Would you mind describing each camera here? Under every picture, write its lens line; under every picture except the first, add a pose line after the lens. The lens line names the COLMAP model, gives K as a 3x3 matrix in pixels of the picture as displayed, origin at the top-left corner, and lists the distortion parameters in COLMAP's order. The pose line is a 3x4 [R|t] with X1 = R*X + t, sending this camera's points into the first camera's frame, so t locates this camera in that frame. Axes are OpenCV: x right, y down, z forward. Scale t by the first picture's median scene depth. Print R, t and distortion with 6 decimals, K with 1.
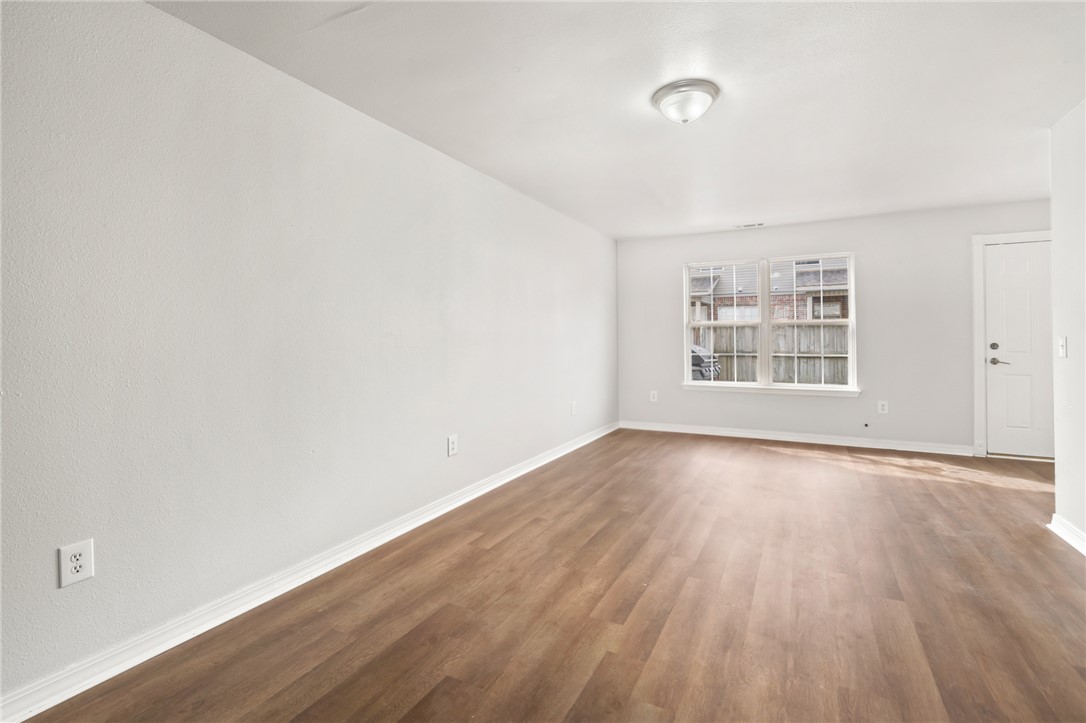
lens RADIAL K [[497.3, 0, 544.9], [0, 497.3, 347.2], [0, 0, 1]] dist [-0.004326, 0.000558]
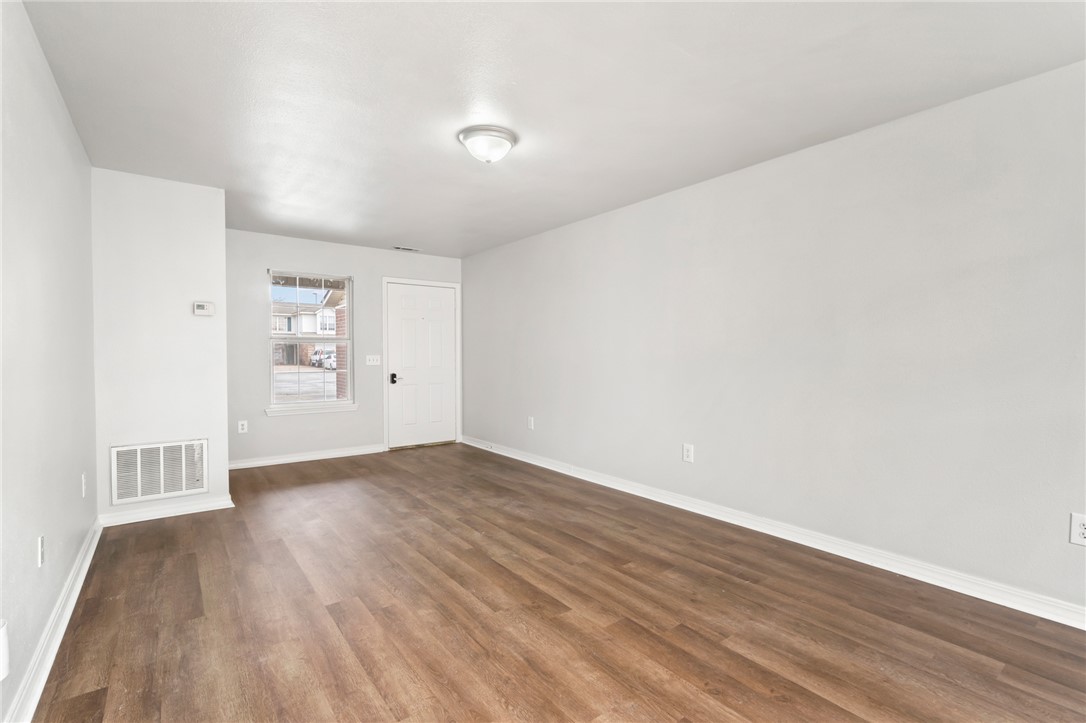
lens RADIAL K [[492.2, 0, 542.0], [0, 492.2, 362.1], [0, 0, 1]] dist [-0.003218, 0.000029]
pose [[-0.423980, 0.019034, -0.905472, 1.082068], [-0.016214, 0.999459, 0.028602, -0.031266], [0.905527, 0.026808, -0.423442, 1.361572]]
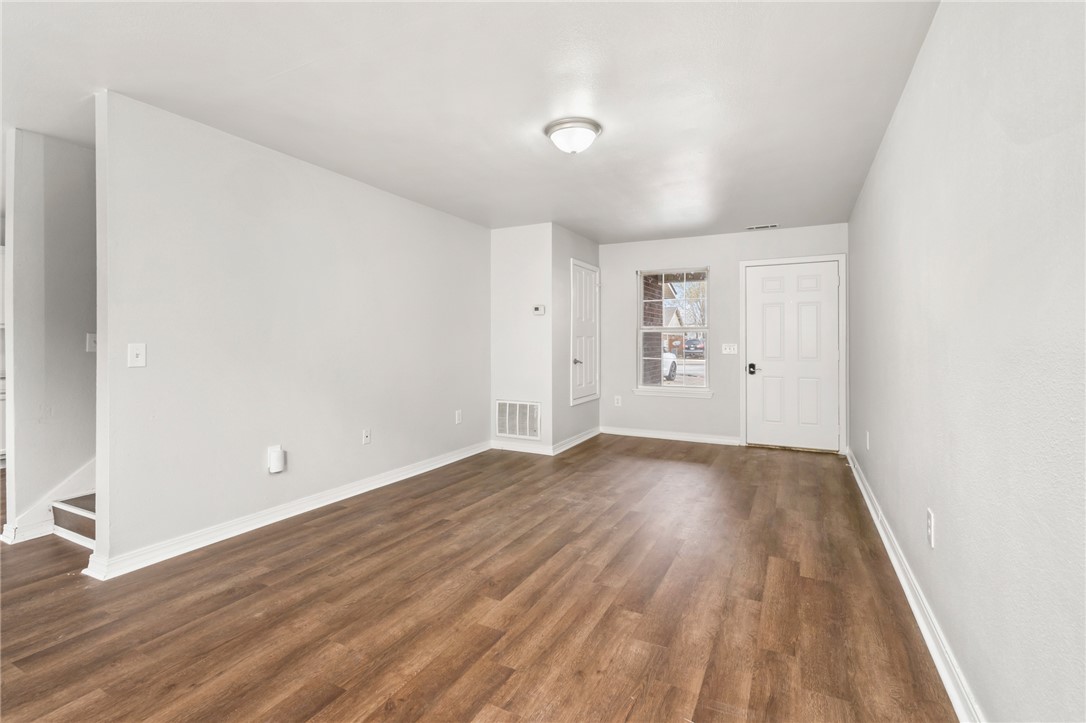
lens RADIAL K [[497.3, 0, 544.9], [0, 497.3, 347.2], [0, 0, 1]] dist [-0.004326, 0.000558]
pose [[-0.999941, 0.002365, -0.010584, 0.319964], [0.002060, 0.999585, 0.028724, -0.036284], [0.010648, 0.028701, -0.999531, 1.838532]]
